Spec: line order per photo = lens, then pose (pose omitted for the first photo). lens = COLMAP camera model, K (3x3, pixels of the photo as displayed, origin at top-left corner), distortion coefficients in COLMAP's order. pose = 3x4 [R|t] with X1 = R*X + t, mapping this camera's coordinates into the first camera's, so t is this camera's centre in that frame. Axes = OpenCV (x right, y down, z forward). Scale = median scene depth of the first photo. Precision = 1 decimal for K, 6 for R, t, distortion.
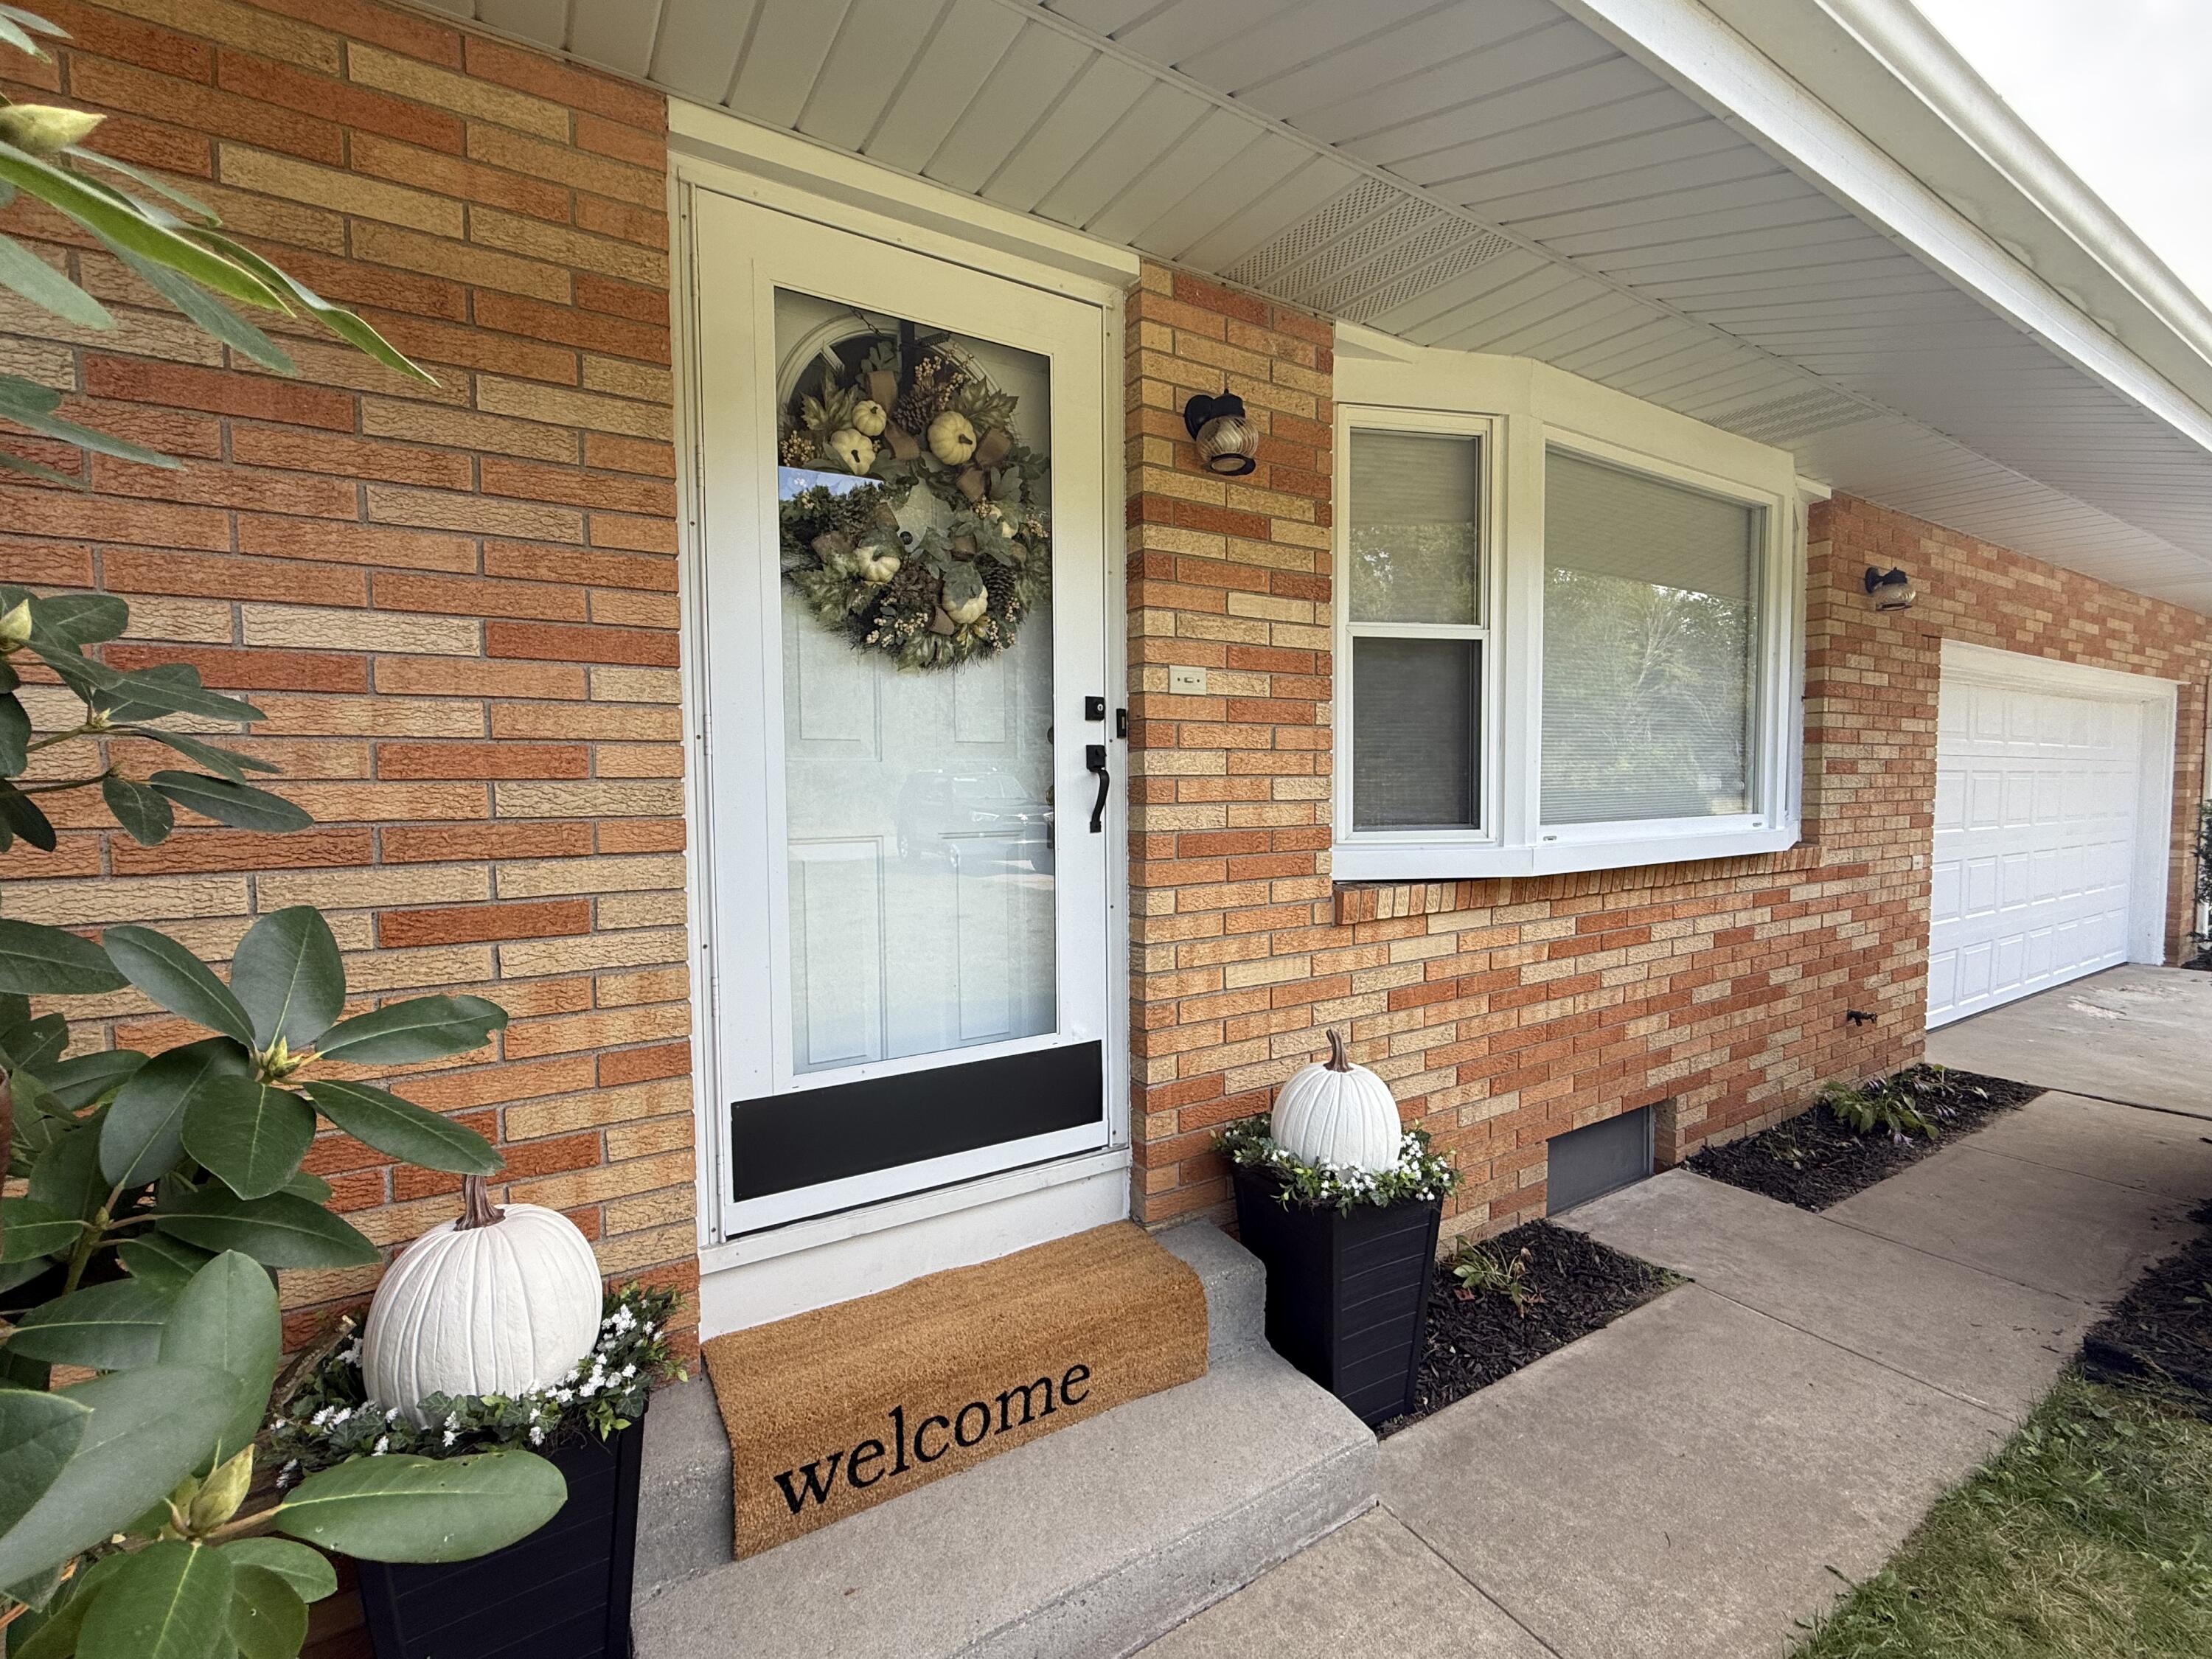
lens RADIAL K [[970.7, 0, 1106.0], [0, 970.7, 829.5], [0, 0, 1]] dist [0.001637, 0.000084]
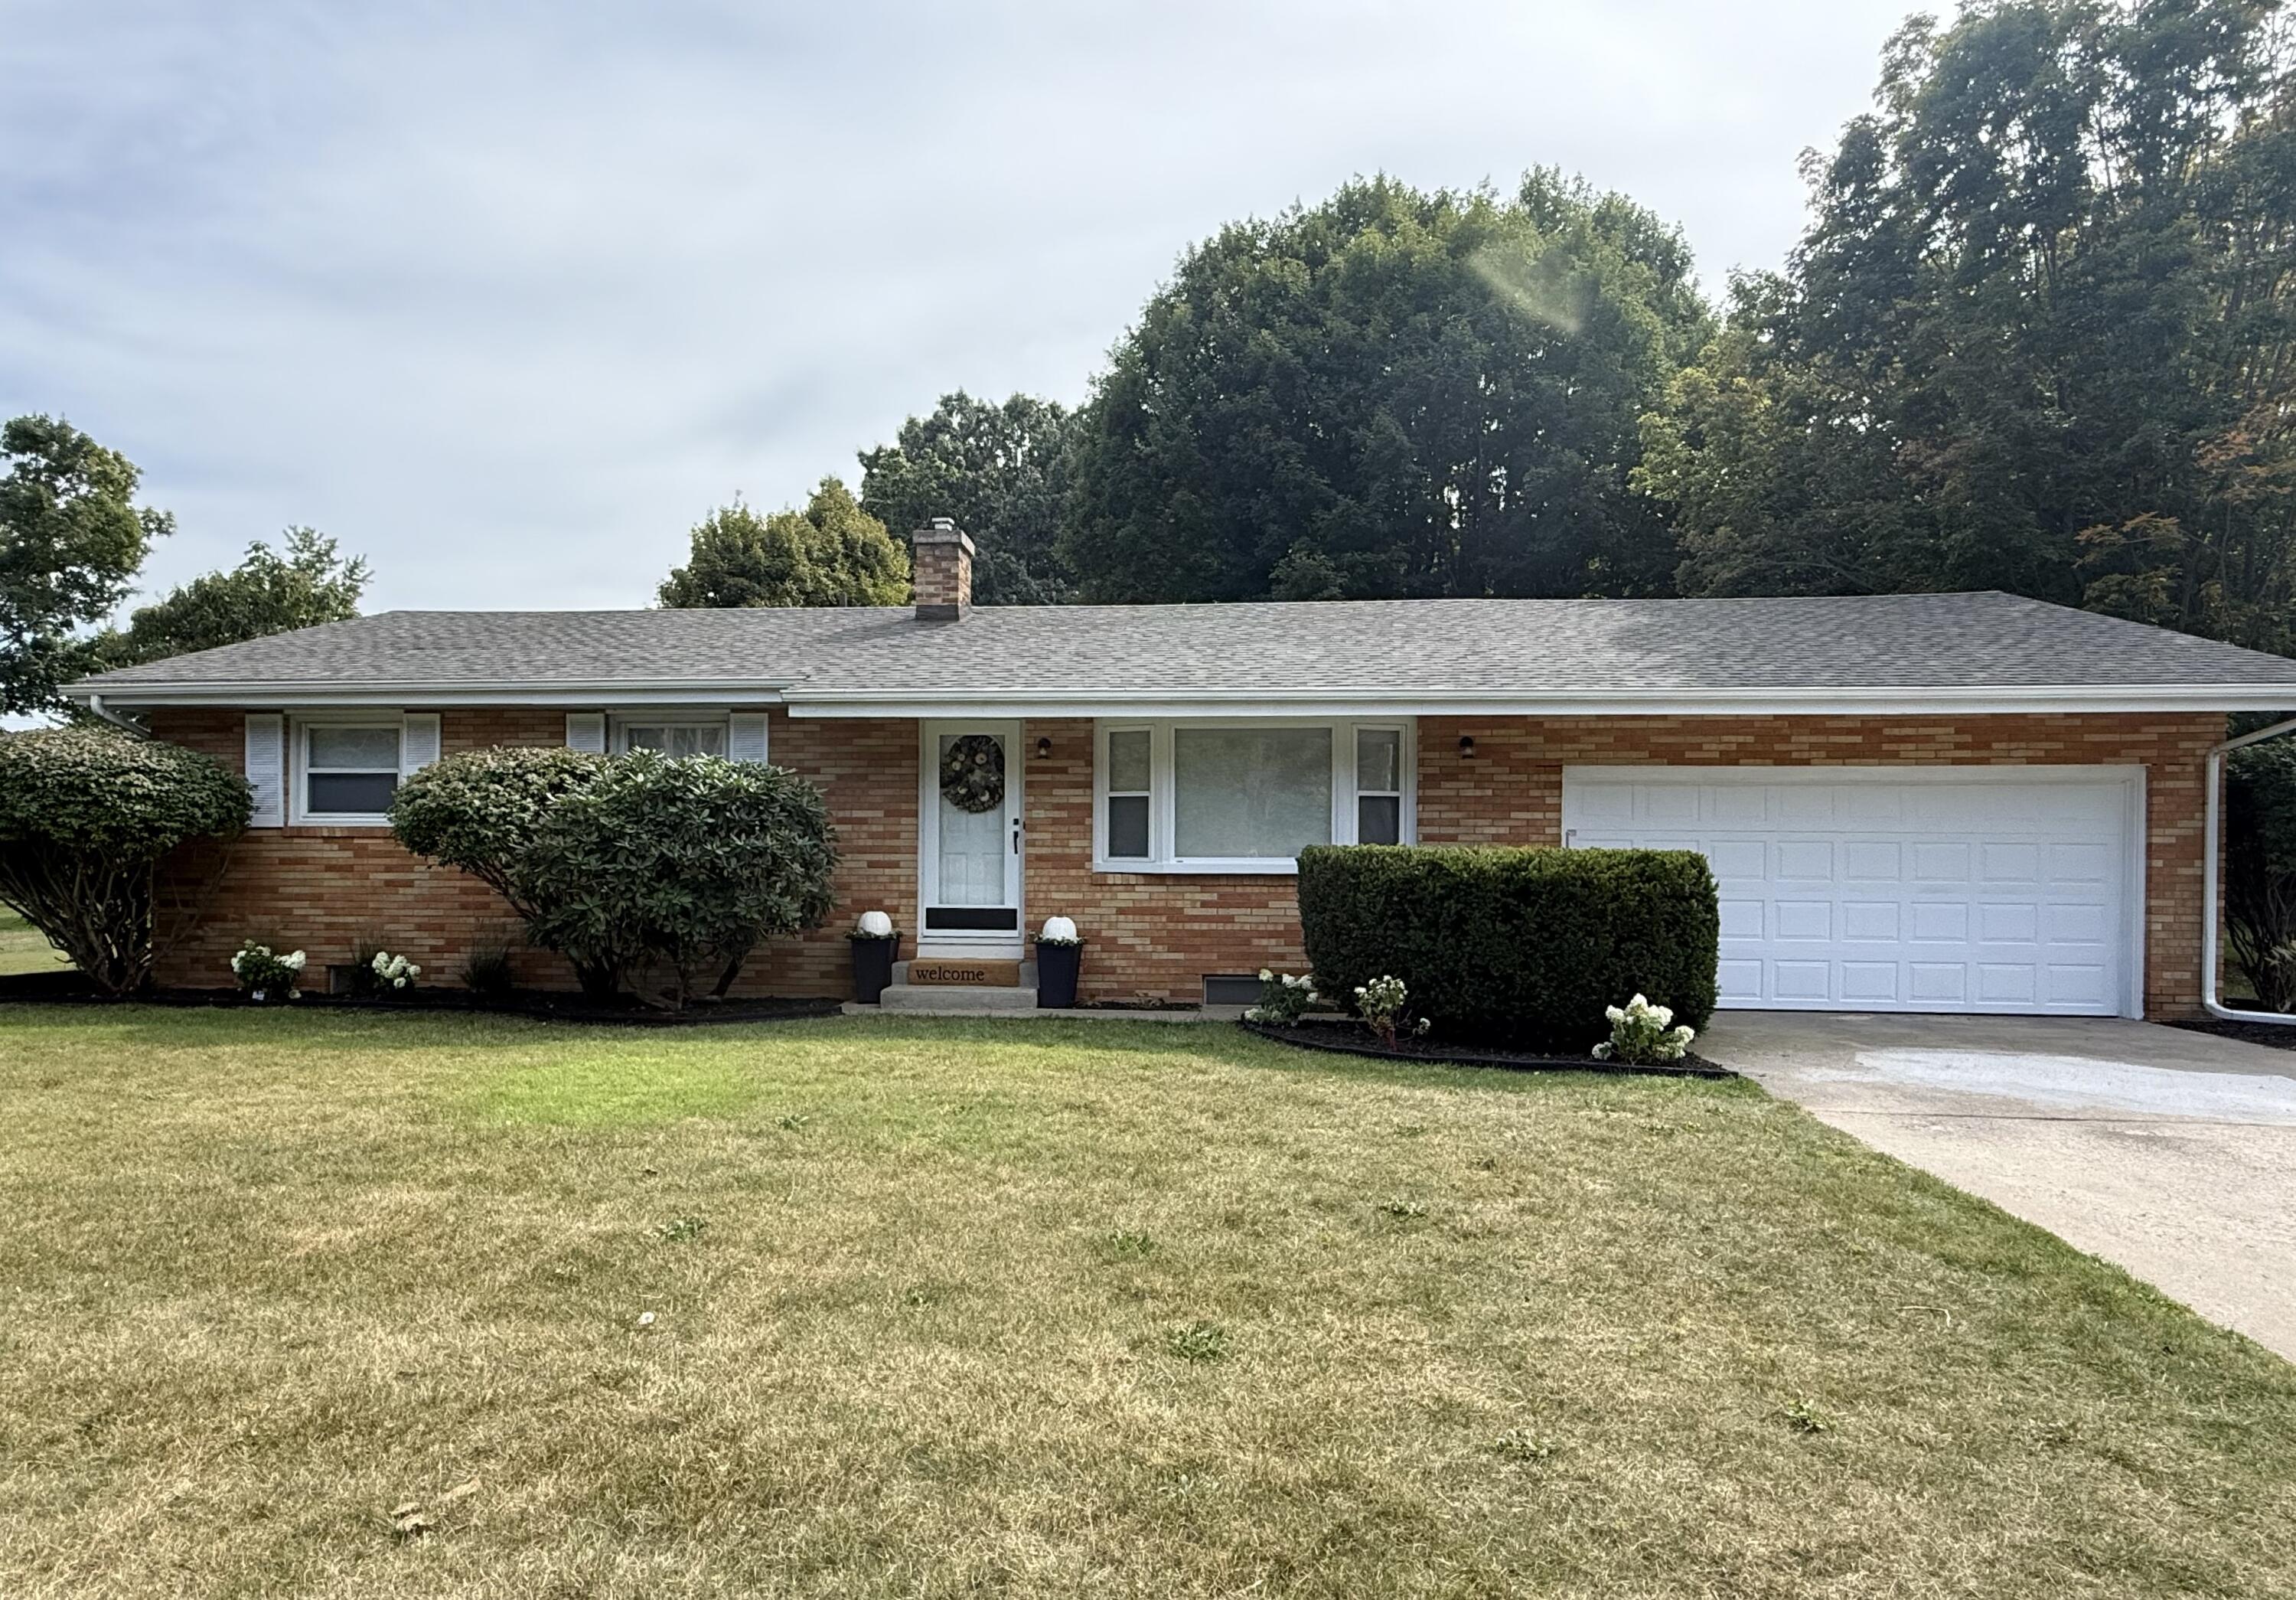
lens RADIAL K [[1304.0, 0, 1146.8], [0, 1304.0, 860.9], [0, 0, 1]] dist [0.016249, -0.000839]
pose [[0.799180, 0.013493, -0.600941, 3.351736], [-0.041093, 0.998635, -0.032227, 0.168314], [0.599686, 0.050449, 0.798644, -2.688923]]
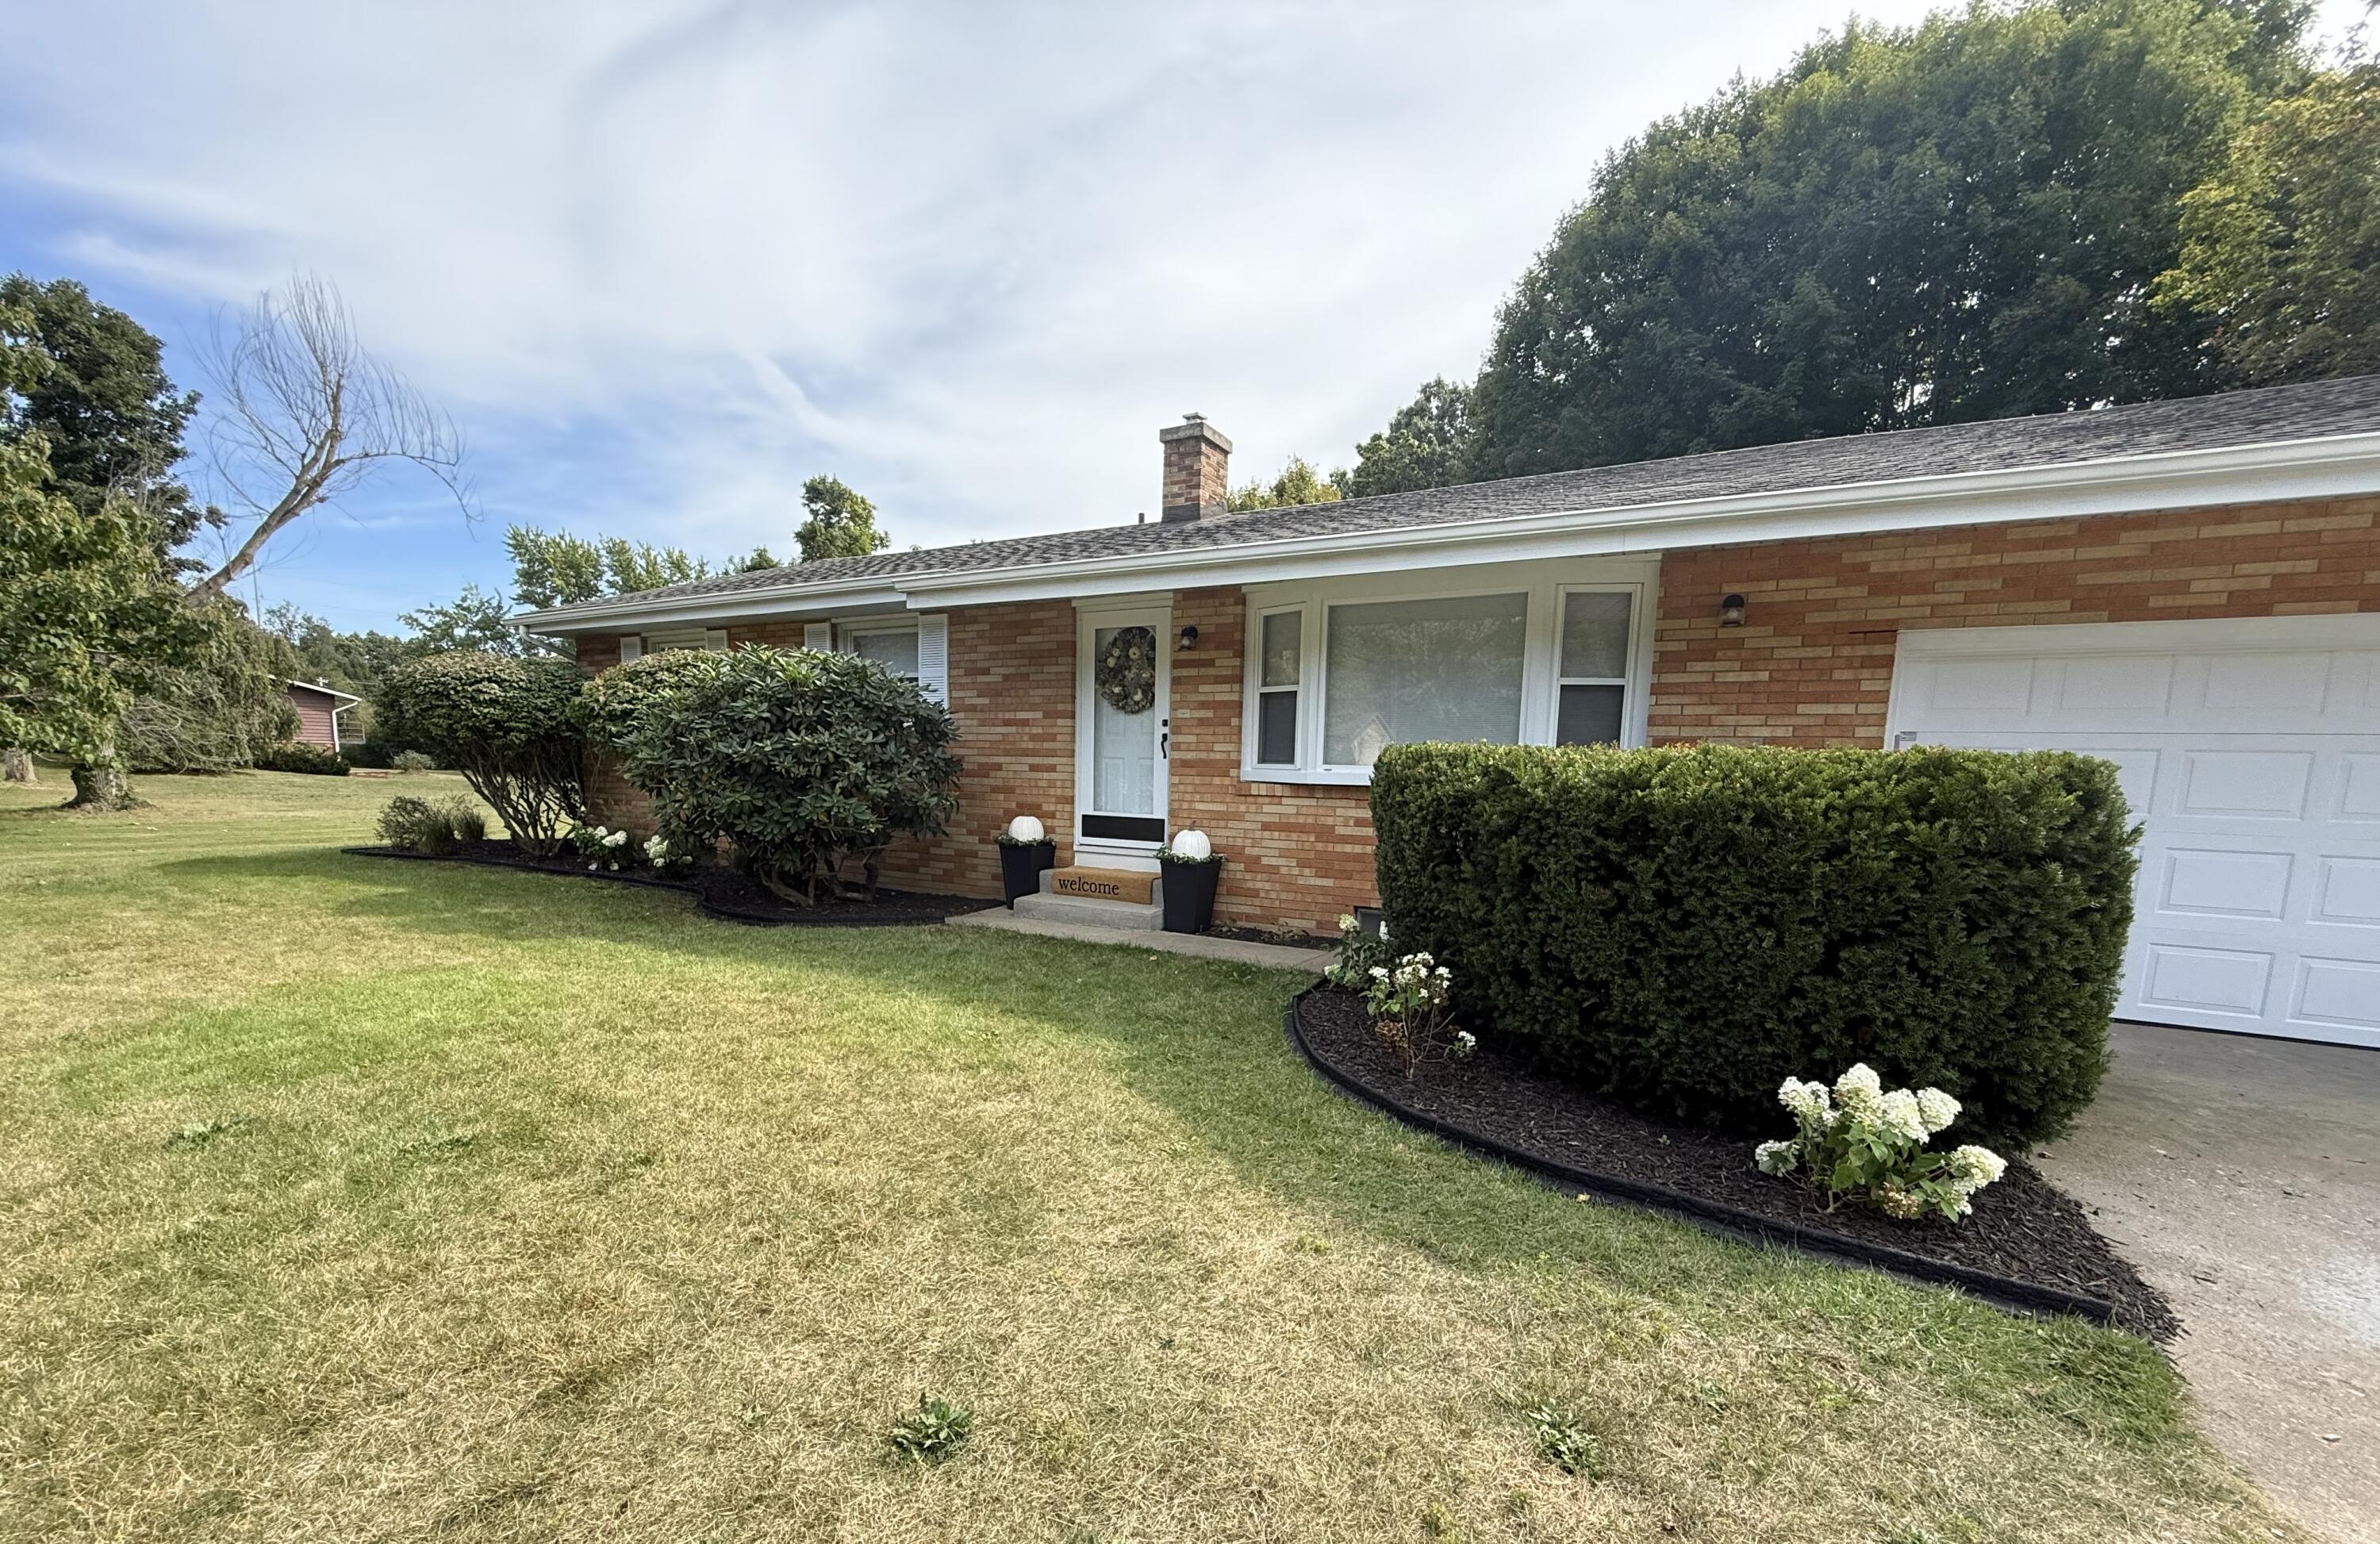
lens RADIAL K [[952.0, 0, 1185.8], [0, 952.0, 892.3], [0, 0, 1]] dist [0.002785, 0.000677]
pose [[0.480217, 0.133229, -0.866973, 2.930349], [-0.070014, 0.991066, 0.113518, 0.081857], [0.874351, 0.006187, 0.485254, -0.569835]]
